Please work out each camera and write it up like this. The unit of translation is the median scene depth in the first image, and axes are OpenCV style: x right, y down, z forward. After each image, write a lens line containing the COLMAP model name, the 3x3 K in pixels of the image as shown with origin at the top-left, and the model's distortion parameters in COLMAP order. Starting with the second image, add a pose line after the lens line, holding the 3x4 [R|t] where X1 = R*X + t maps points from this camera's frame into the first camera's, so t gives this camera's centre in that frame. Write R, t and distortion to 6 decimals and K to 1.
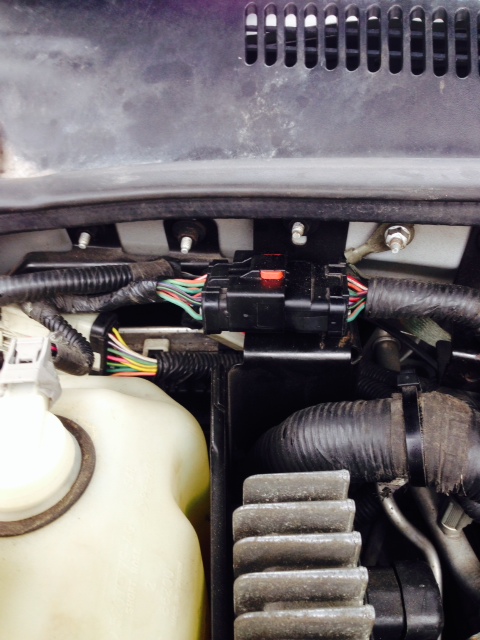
lens RADIAL K [[618.5, 0, 238.9], [0, 618.5, 318.4], [0, 0, 1]] dist [0.006617, 0.000000]
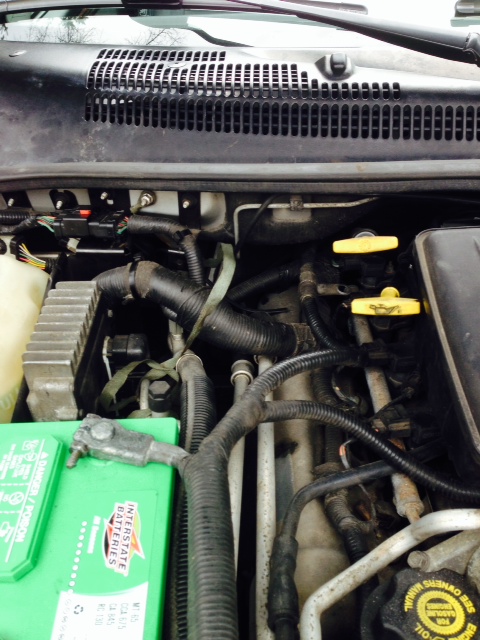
lens RADIAL K [[618.5, 0, 241.0], [0, 618.5, 321.6], [0, 0, 1]] dist [0.006617, 0.000000]
pose [[0.999758, 0.019512, -0.010172, 0.609099], [-0.020004, 0.998512, -0.050724, 0.402450], [0.009168, 0.050915, 0.998661, -1.157479]]
